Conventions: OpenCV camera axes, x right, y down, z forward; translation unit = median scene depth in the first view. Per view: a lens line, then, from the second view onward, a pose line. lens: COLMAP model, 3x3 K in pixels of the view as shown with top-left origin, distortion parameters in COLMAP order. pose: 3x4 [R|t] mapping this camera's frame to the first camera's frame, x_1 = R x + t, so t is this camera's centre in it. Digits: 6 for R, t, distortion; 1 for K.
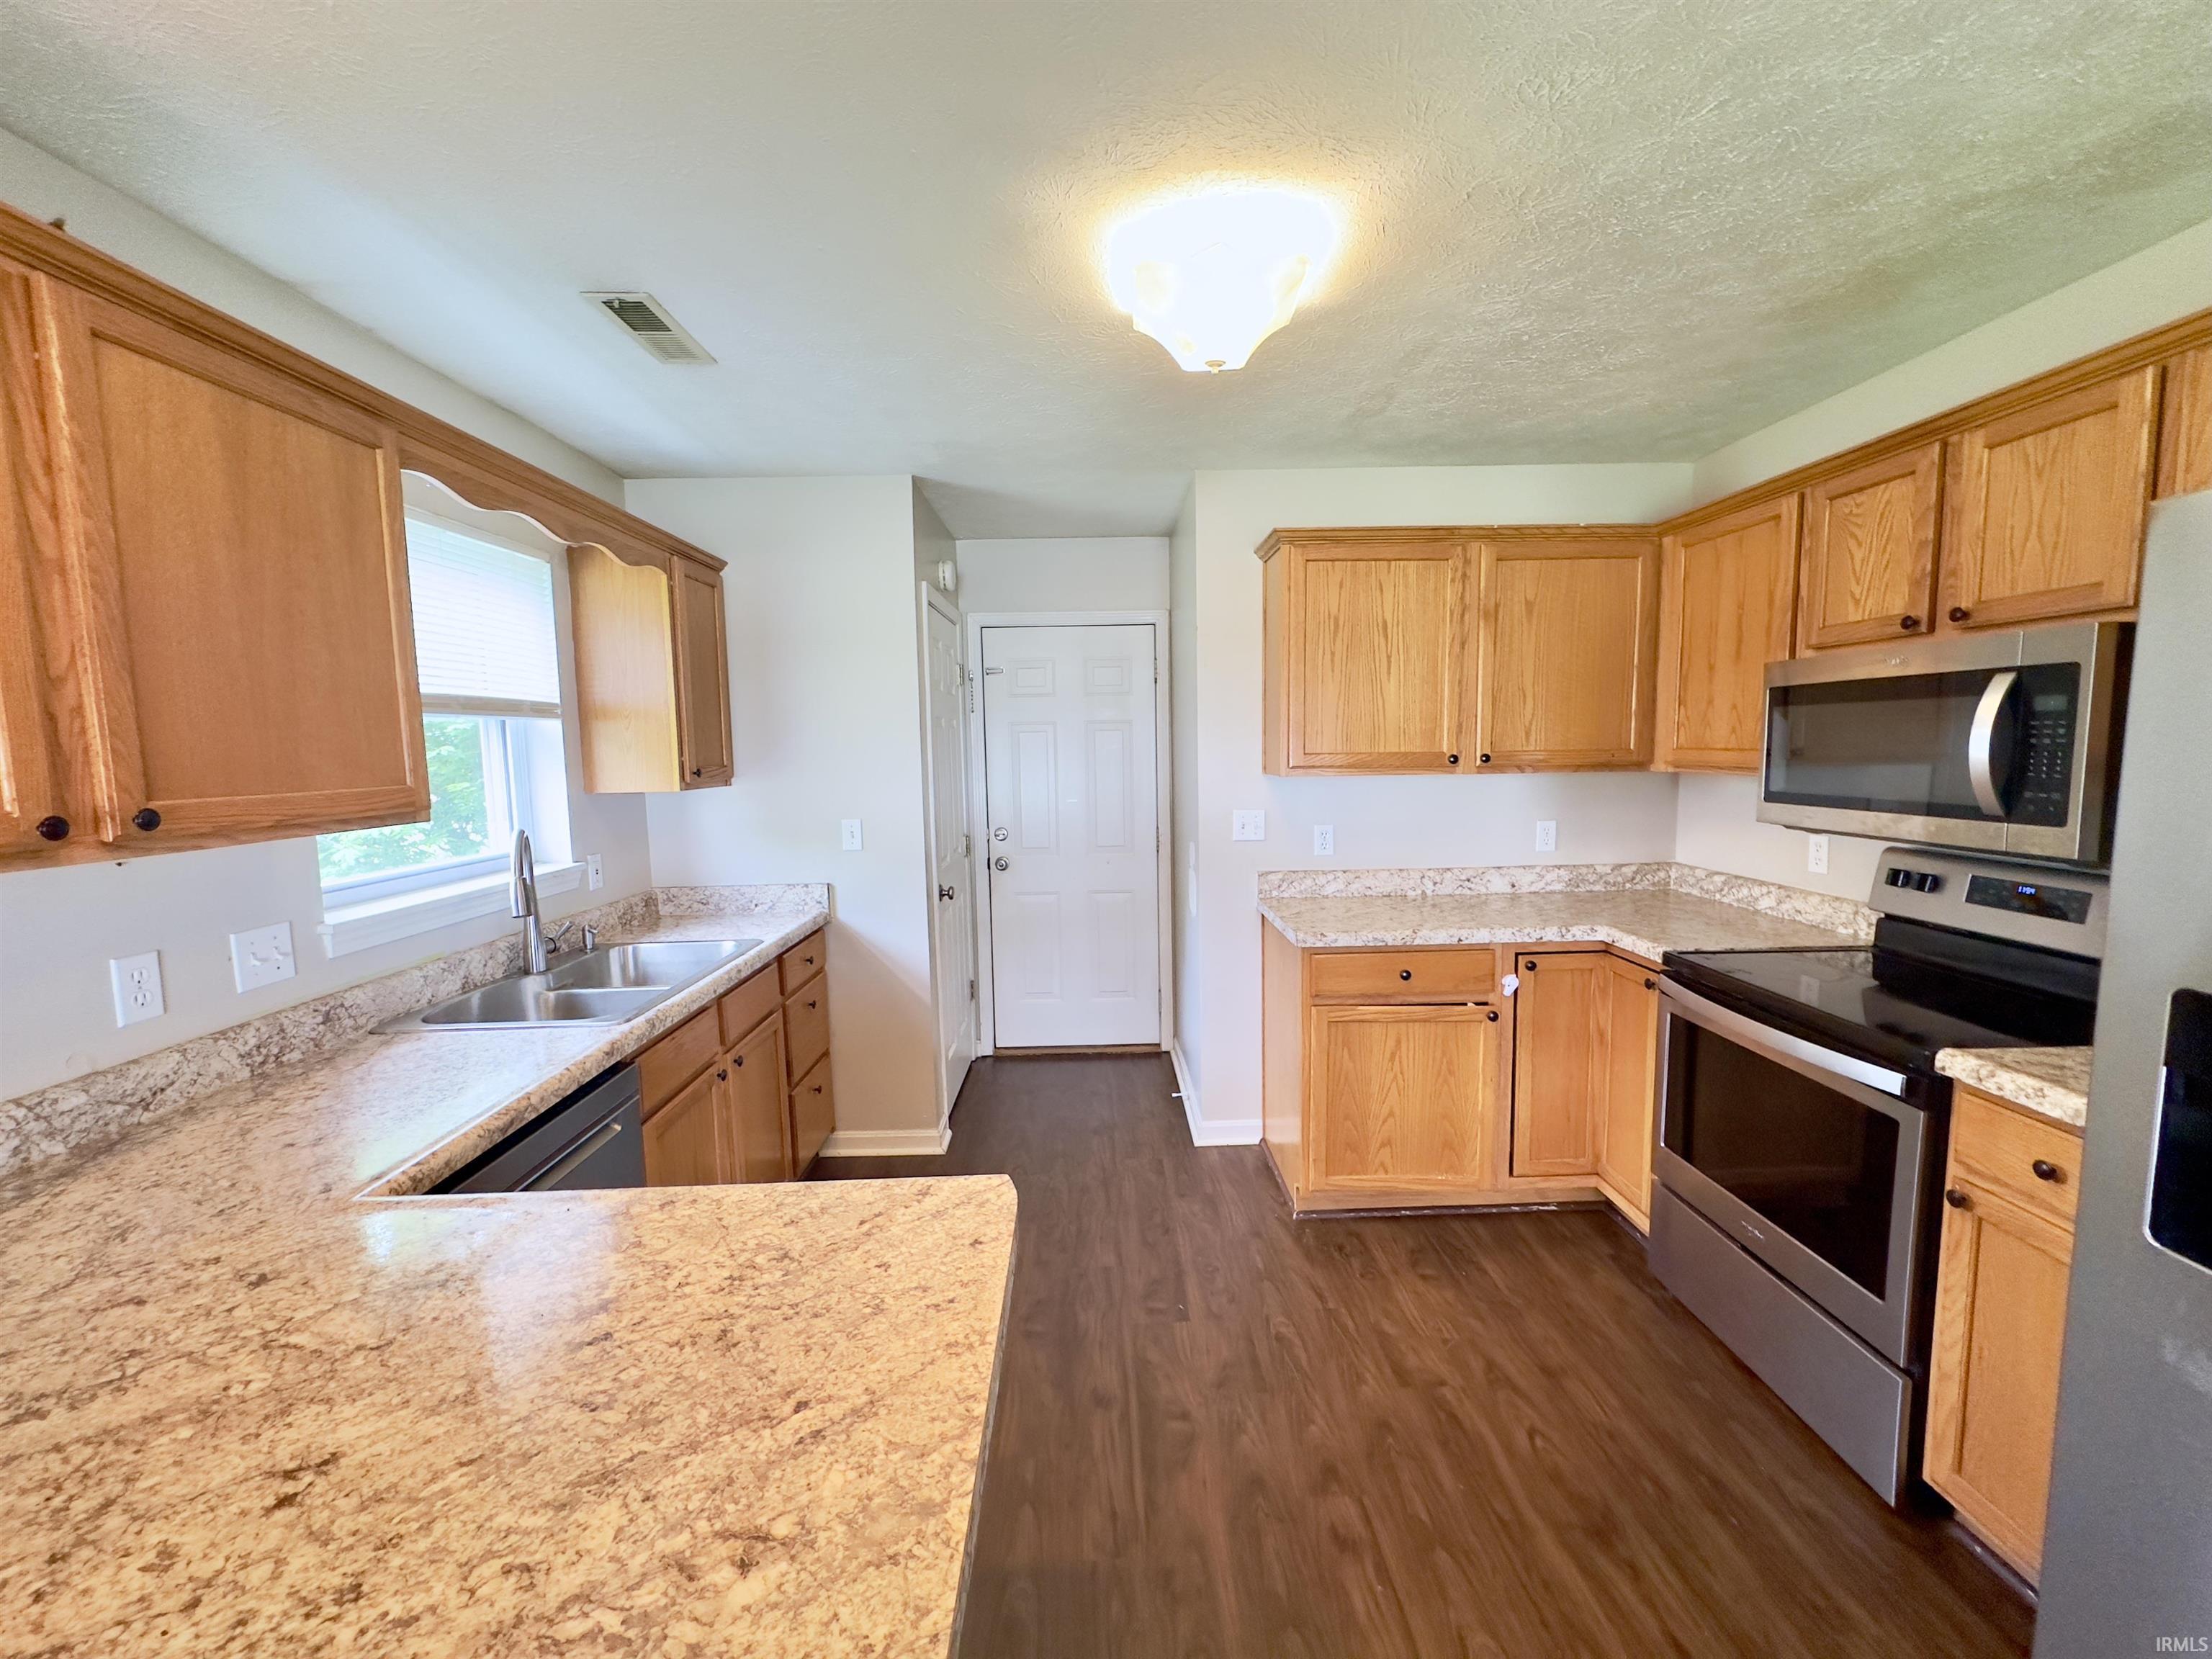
lens RADIAL K [[891.2, 0, 1098.9], [0, 891.2, 833.2], [0, 0, 1]] dist [0.001950, 0.000741]
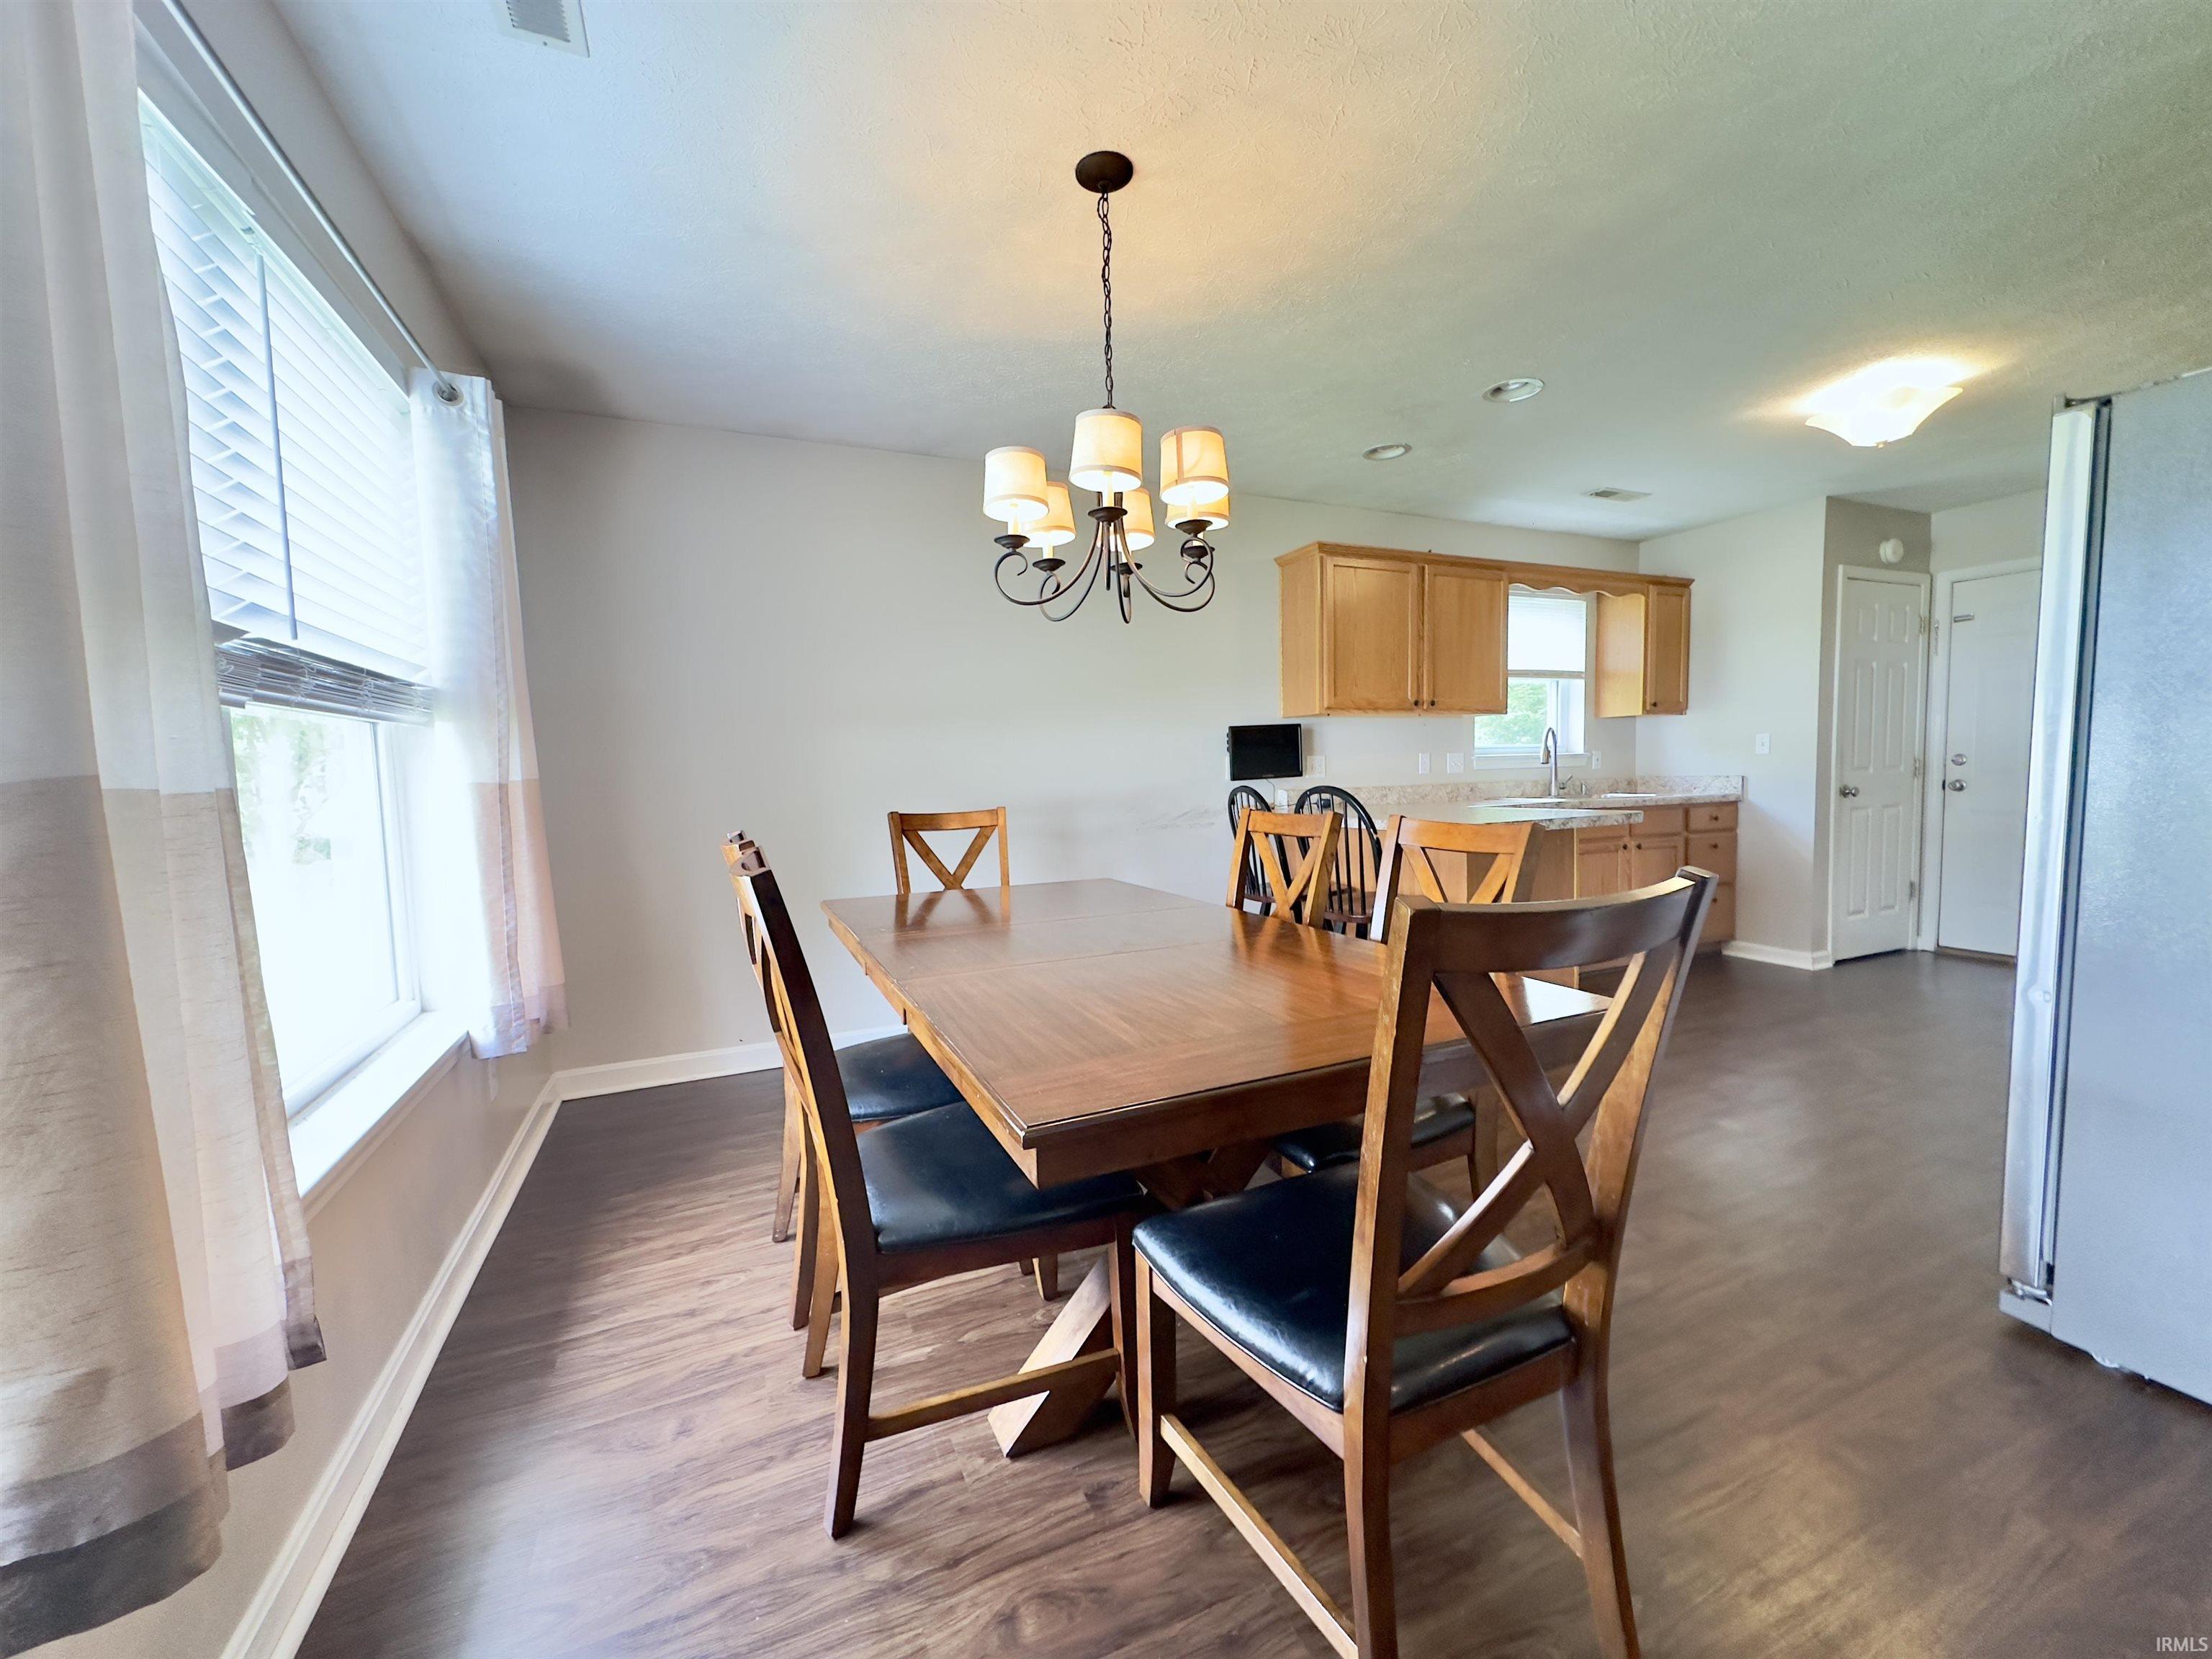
lens RADIAL K [[891.2, 0, 1113.3], [0, 891.2, 839.8], [0, 0, 1]] dist [0.001950, 0.000741]
pose [[0.408735, 0.076921, -0.909406, 0.821769], [-0.078383, 0.995719, 0.048992, 0.217967], [0.909281, 0.051257, 0.413014, -0.777890]]
